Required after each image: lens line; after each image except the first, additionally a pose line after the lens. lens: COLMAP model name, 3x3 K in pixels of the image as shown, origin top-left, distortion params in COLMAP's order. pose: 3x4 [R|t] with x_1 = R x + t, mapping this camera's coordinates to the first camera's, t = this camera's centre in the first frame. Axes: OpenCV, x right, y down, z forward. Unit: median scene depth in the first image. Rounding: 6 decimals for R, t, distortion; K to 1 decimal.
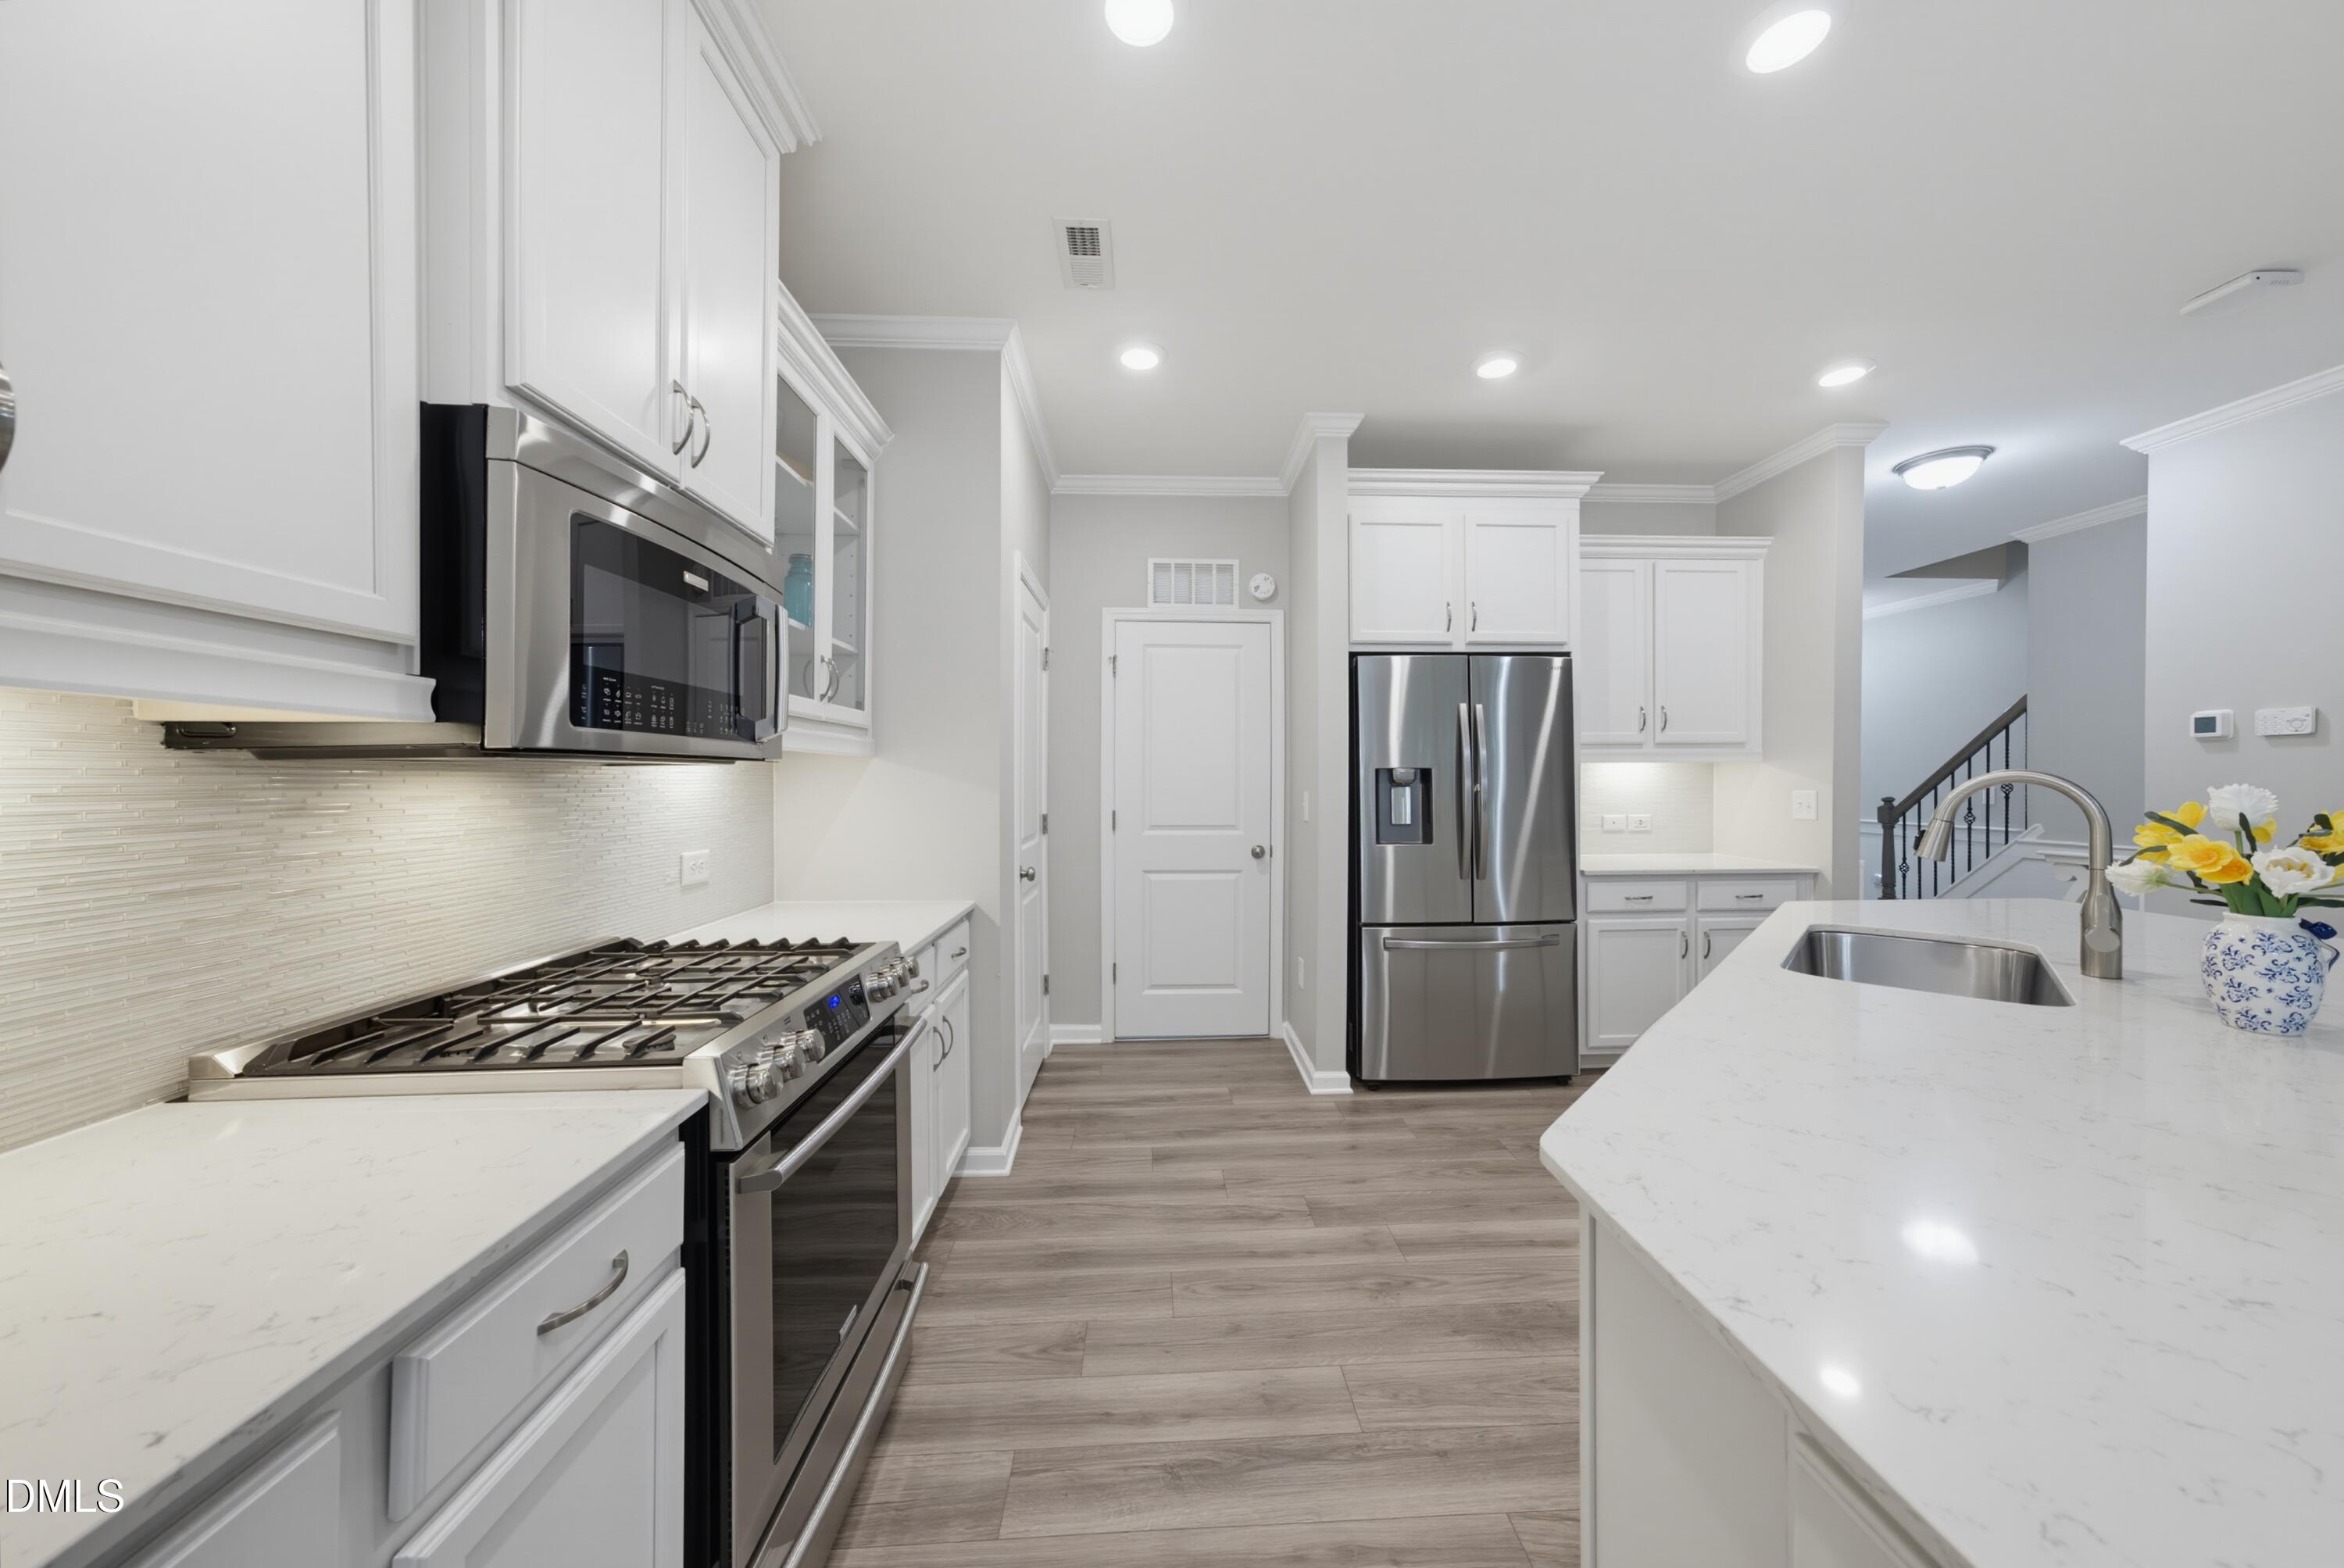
lens RADIAL K [[811.7, 0, 1190.8], [0, 811.7, 776.2], [0, 0, 1]] dist [-0.005491, 0.005052]
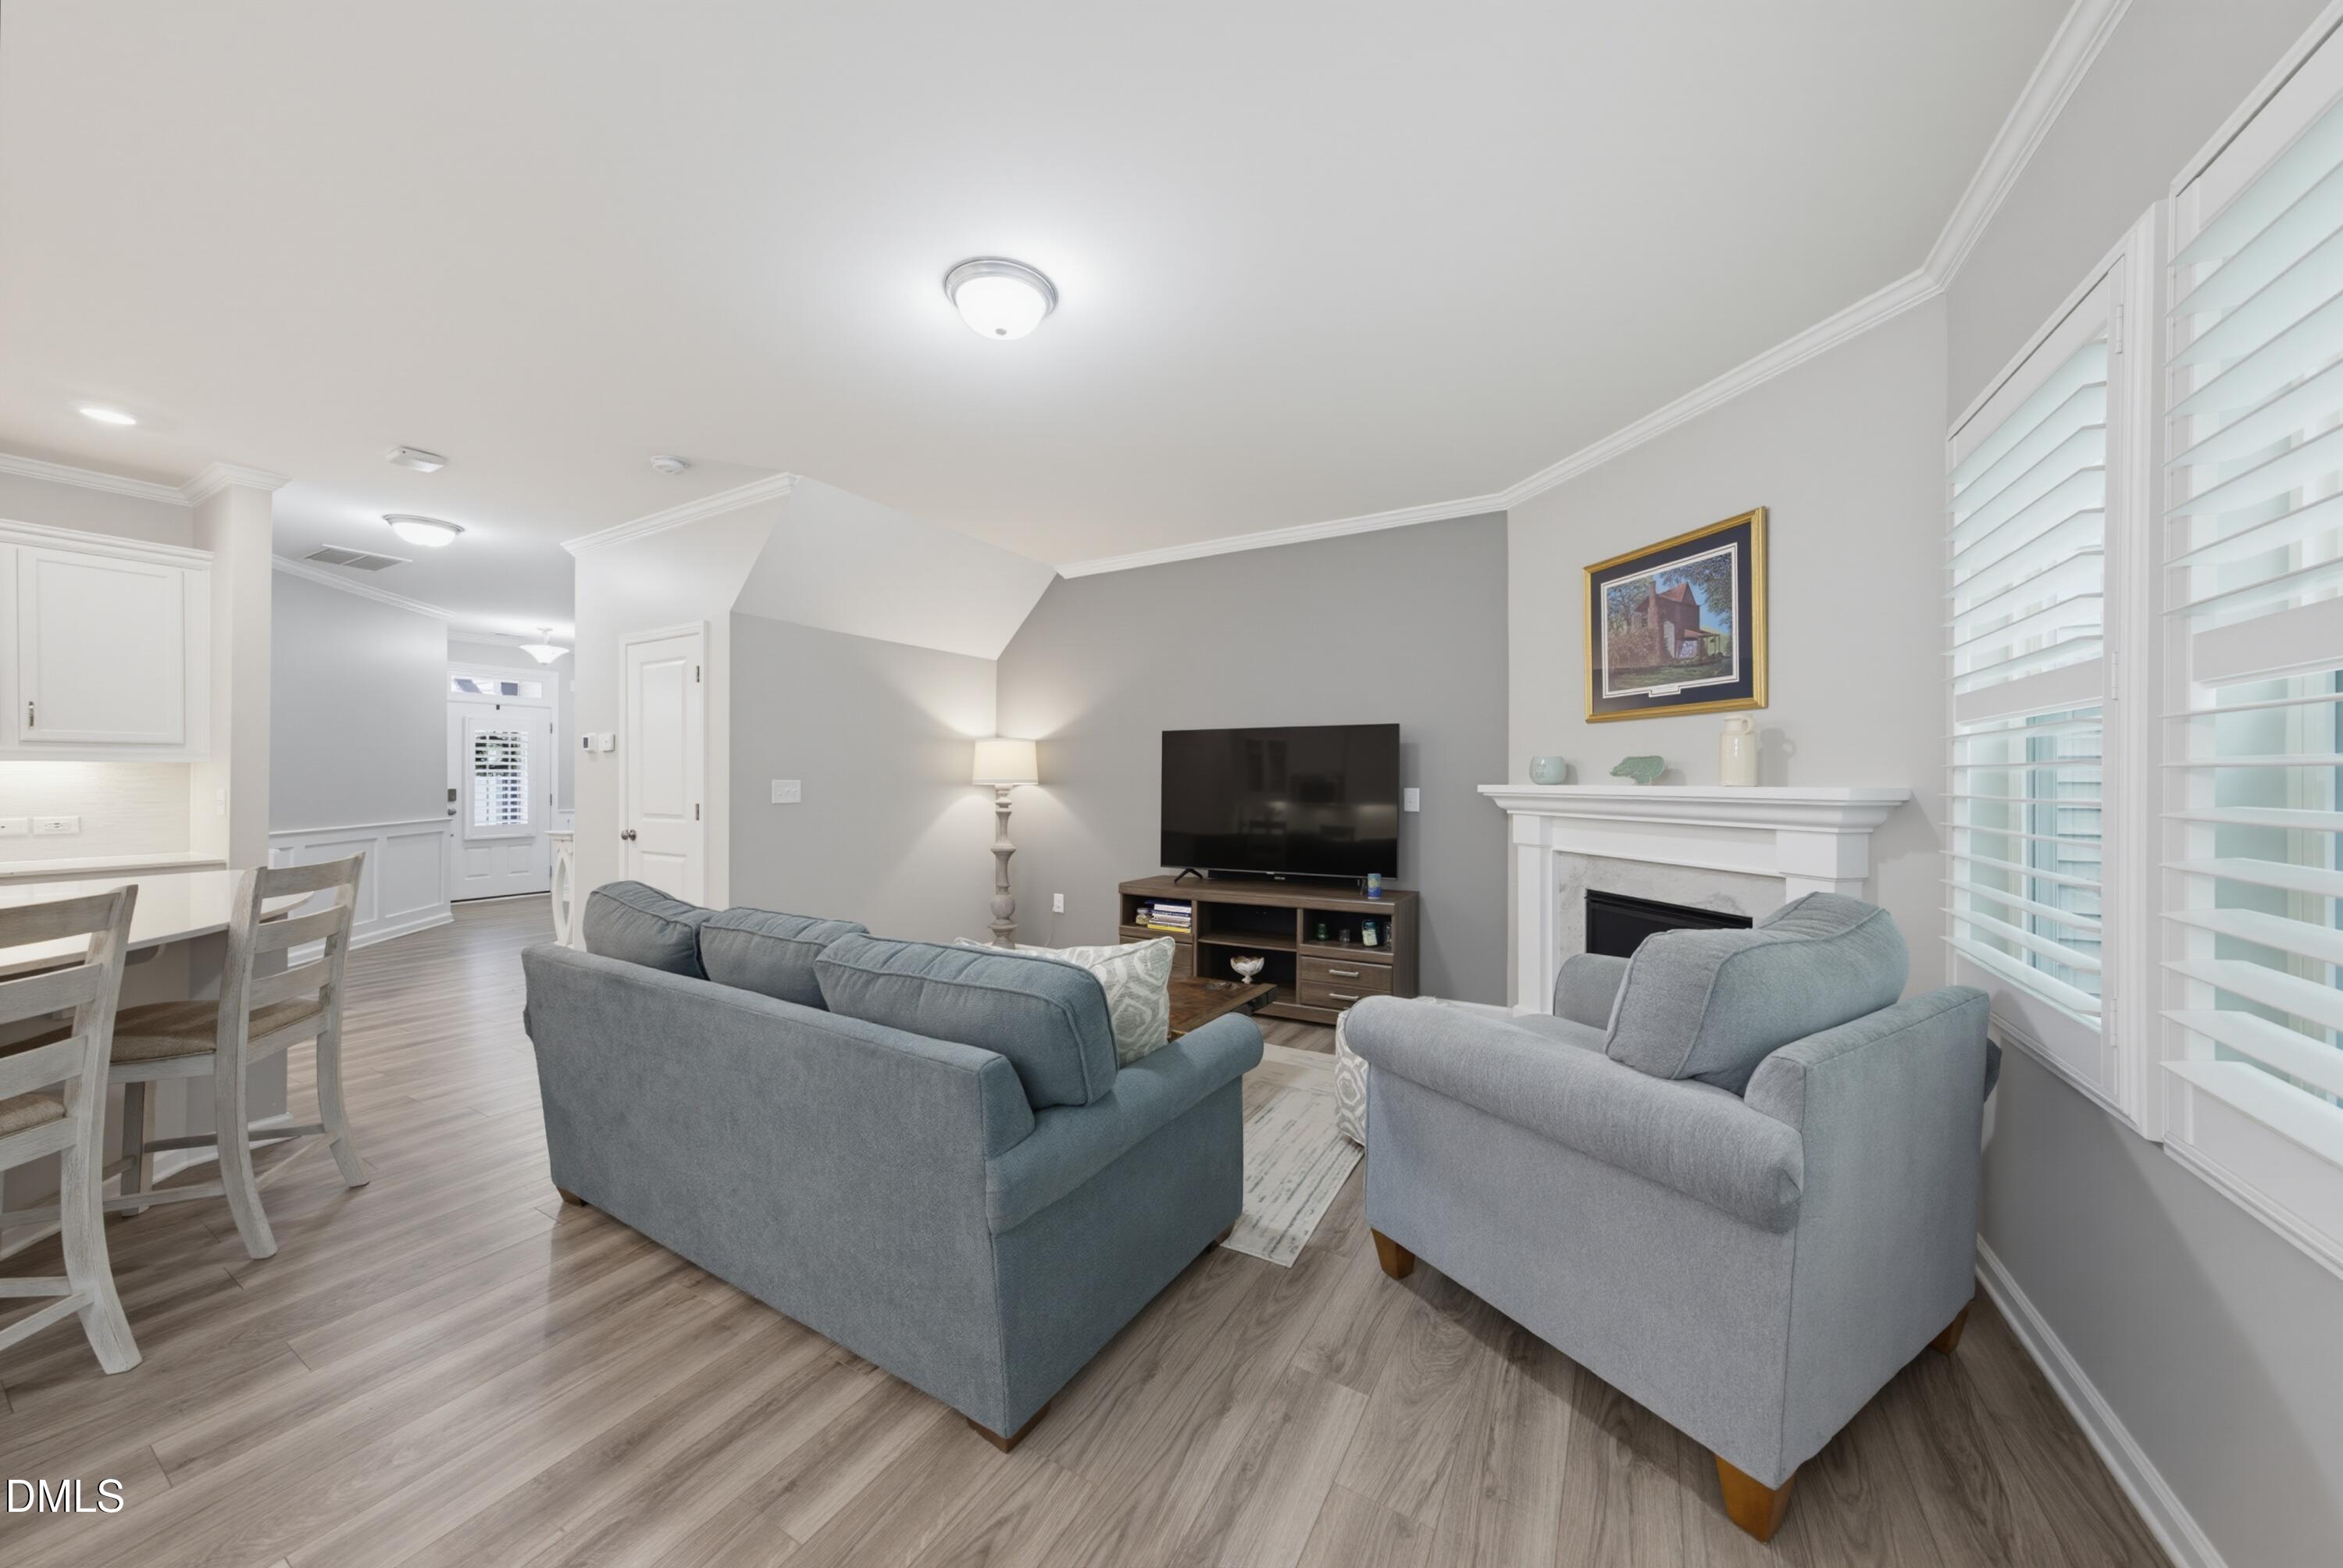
lens RADIAL K [[811.3, 0, 1159.0], [0, 811.3, 772.8], [0, 0, 1]] dist [-0.005491, 0.005052]
pose [[0.544734, 0.006787, 0.838582, 0.774790], [-0.003740, 0.999977, -0.005664, -0.004026], [-0.838601, -0.000052, 0.544747, -0.970568]]
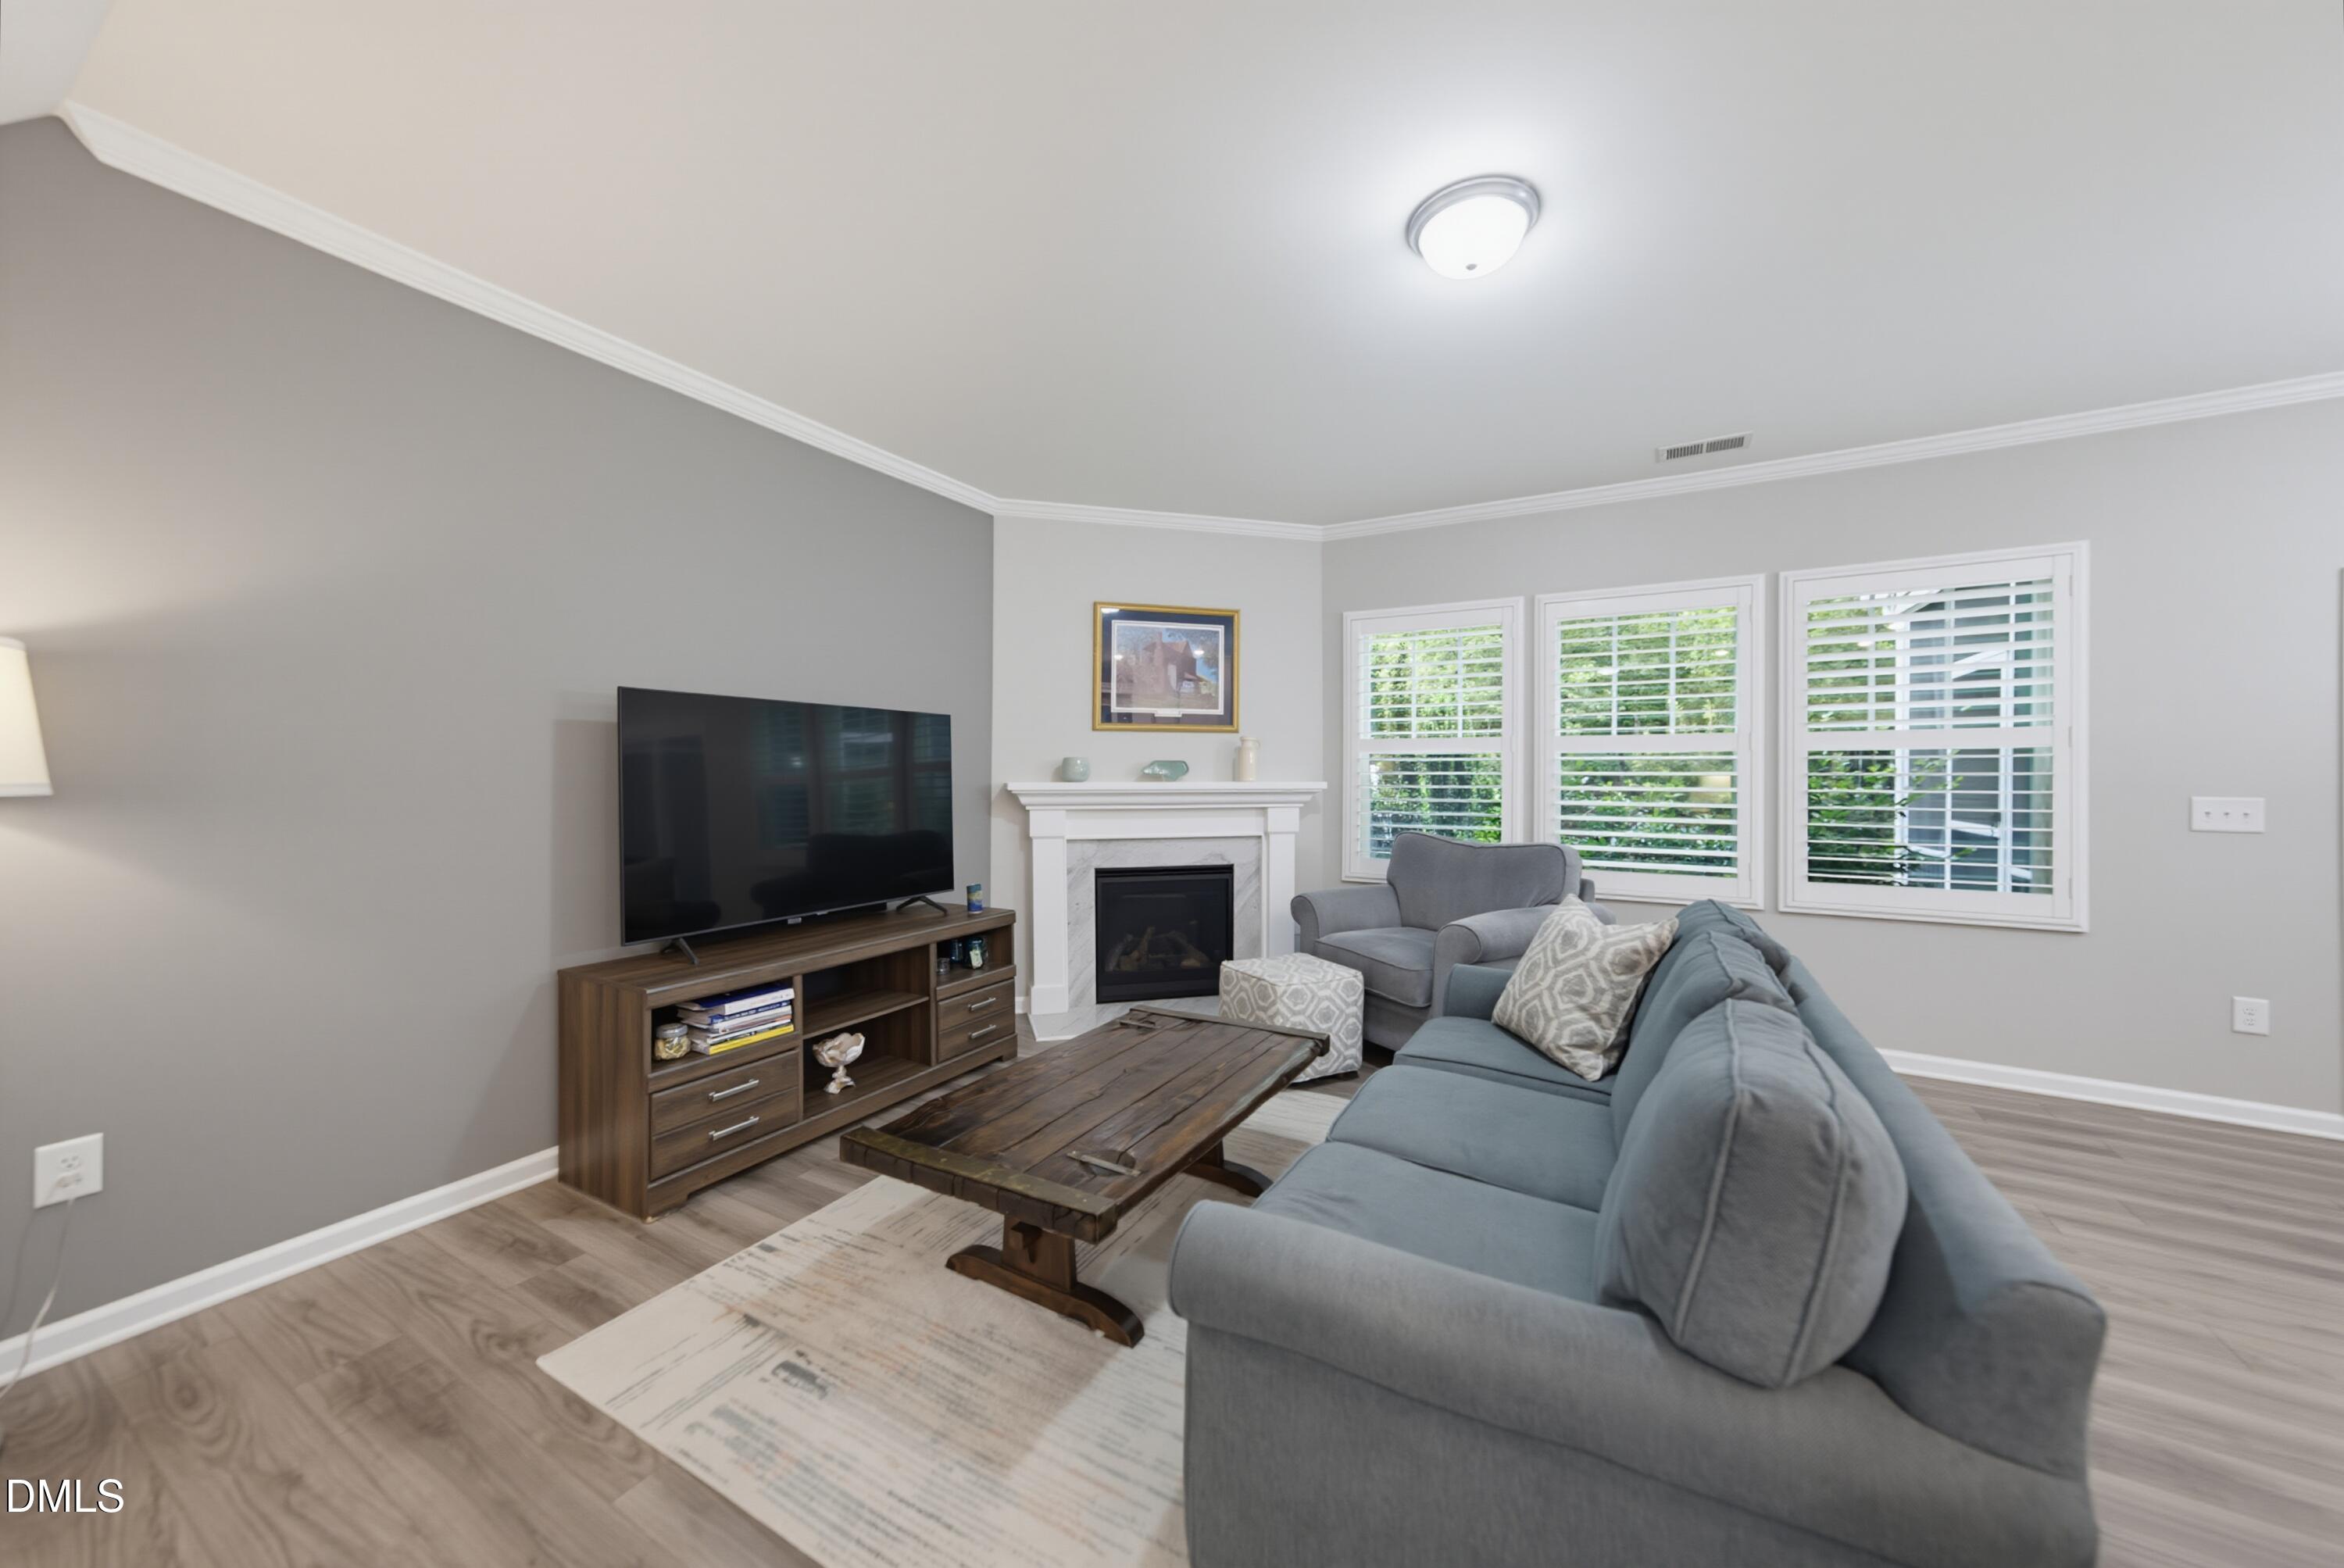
lens RADIAL K [[811.7, 0, 1174.7], [0, 811.7, 781.0], [0, 0, 1]] dist [-0.005491, 0.005052]
pose [[-0.839702, -0.006768, 0.543005, 1.320562], [-0.003752, 0.999971, 0.006661, -0.006072], [-0.543035, 0.003555, -0.839703, 0.636192]]
